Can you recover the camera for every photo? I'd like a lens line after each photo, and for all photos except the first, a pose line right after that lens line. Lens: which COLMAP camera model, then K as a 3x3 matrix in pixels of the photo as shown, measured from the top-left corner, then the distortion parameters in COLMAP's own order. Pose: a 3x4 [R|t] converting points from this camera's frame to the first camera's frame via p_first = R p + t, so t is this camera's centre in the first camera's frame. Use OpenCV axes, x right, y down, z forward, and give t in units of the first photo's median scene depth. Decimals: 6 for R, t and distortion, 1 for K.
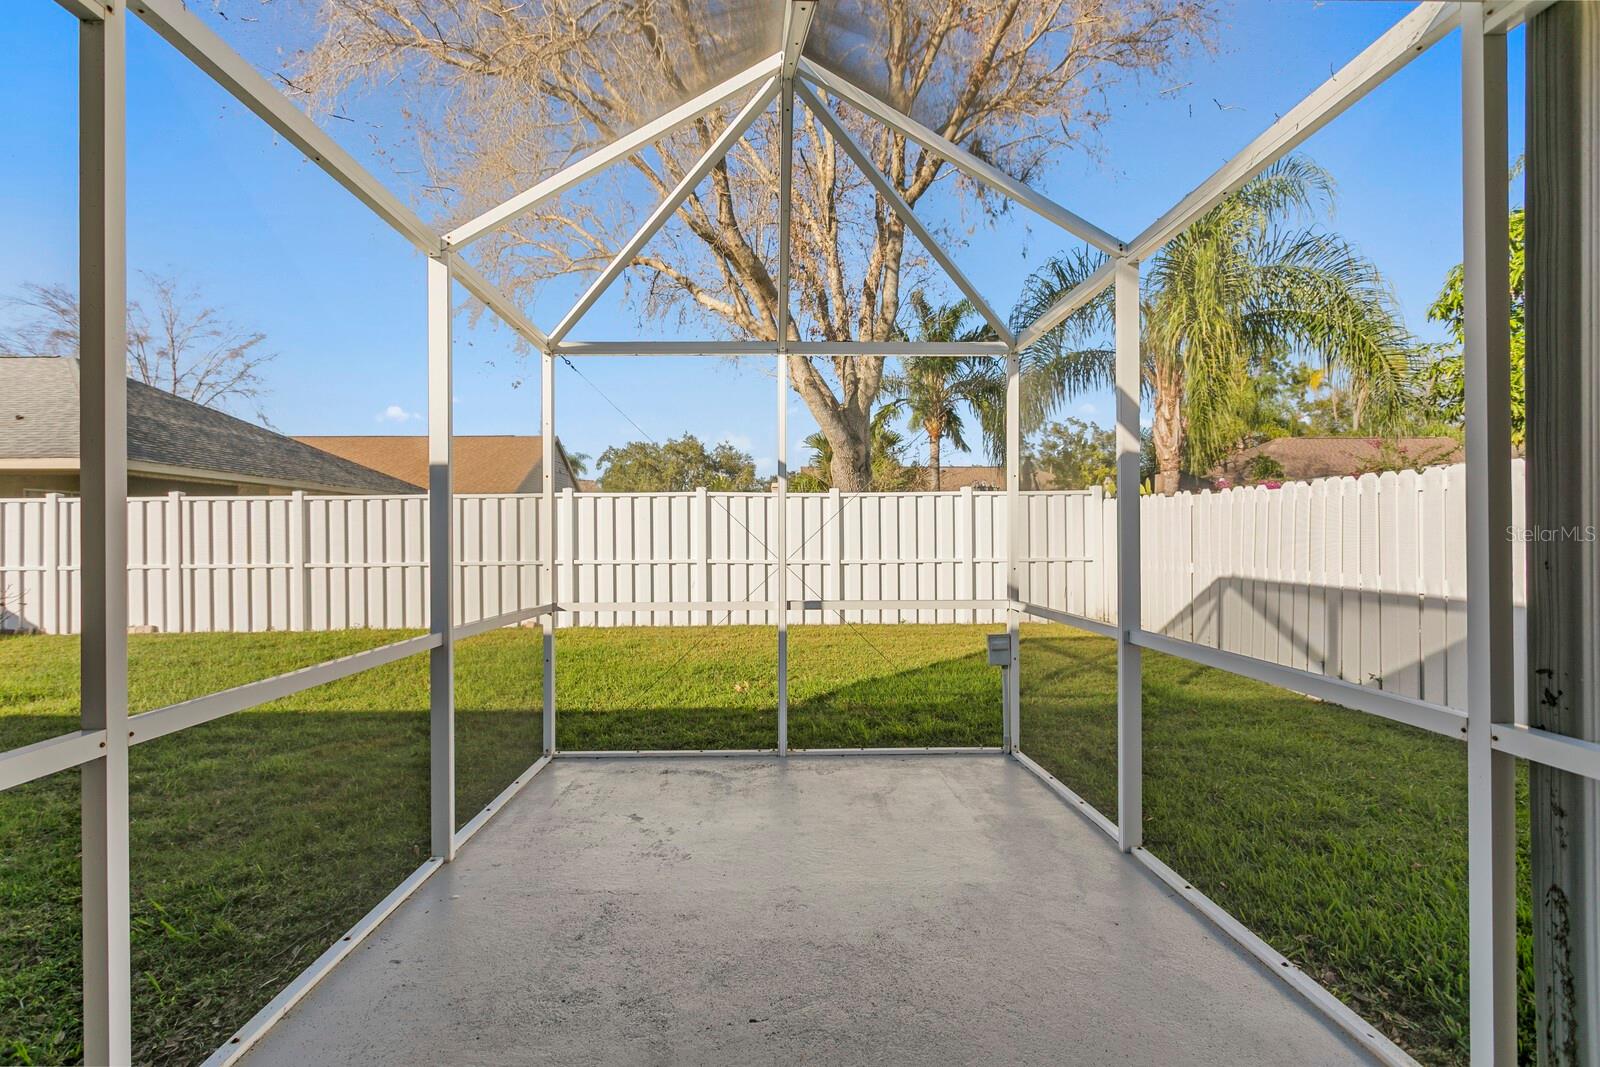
lens RADIAL K [[761.2, 0, 809.0], [0, 761.2, 539.5], [0, 0, 1]] dist [0.000771, 0.003571]
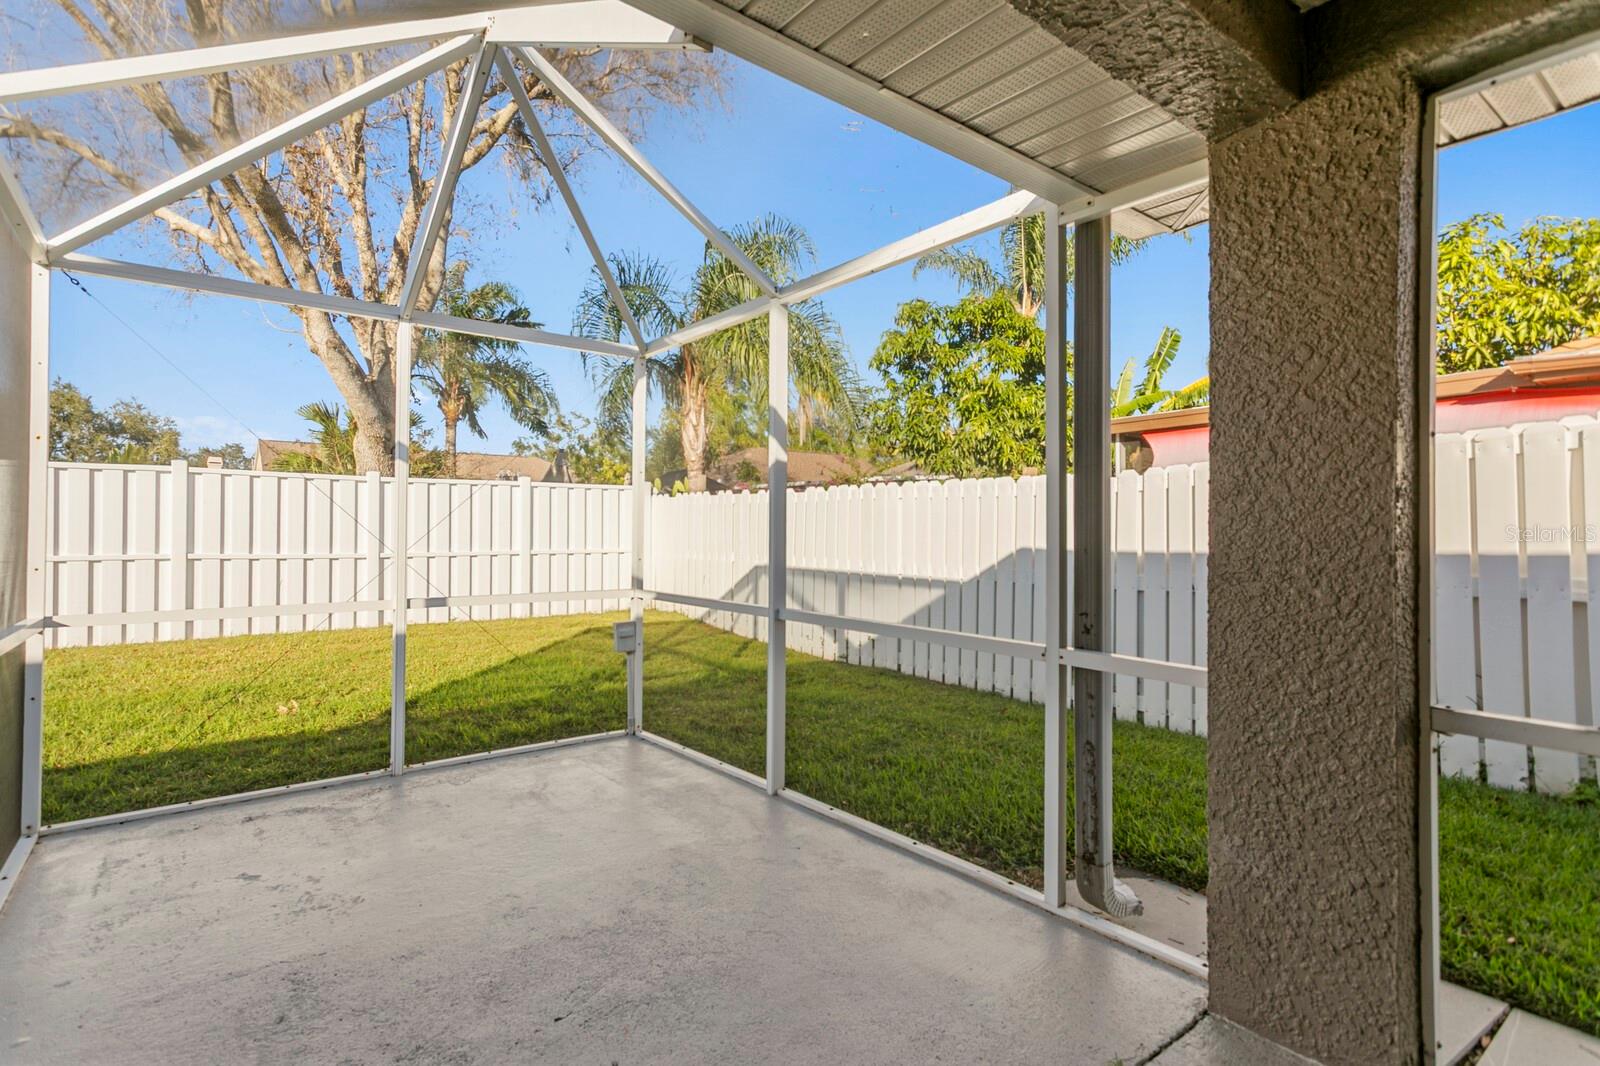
lens RADIAL K [[761.2, 0, 803.9], [0, 761.2, 527.6], [0, 0, 1]] dist [0.000771, 0.003571]
pose [[0.804673, 0.011080, 0.593615, -0.177724], [-0.008080, 0.999938, -0.007710, 0.000291], [-0.593664, 0.001408, 0.804712, 0.007080]]
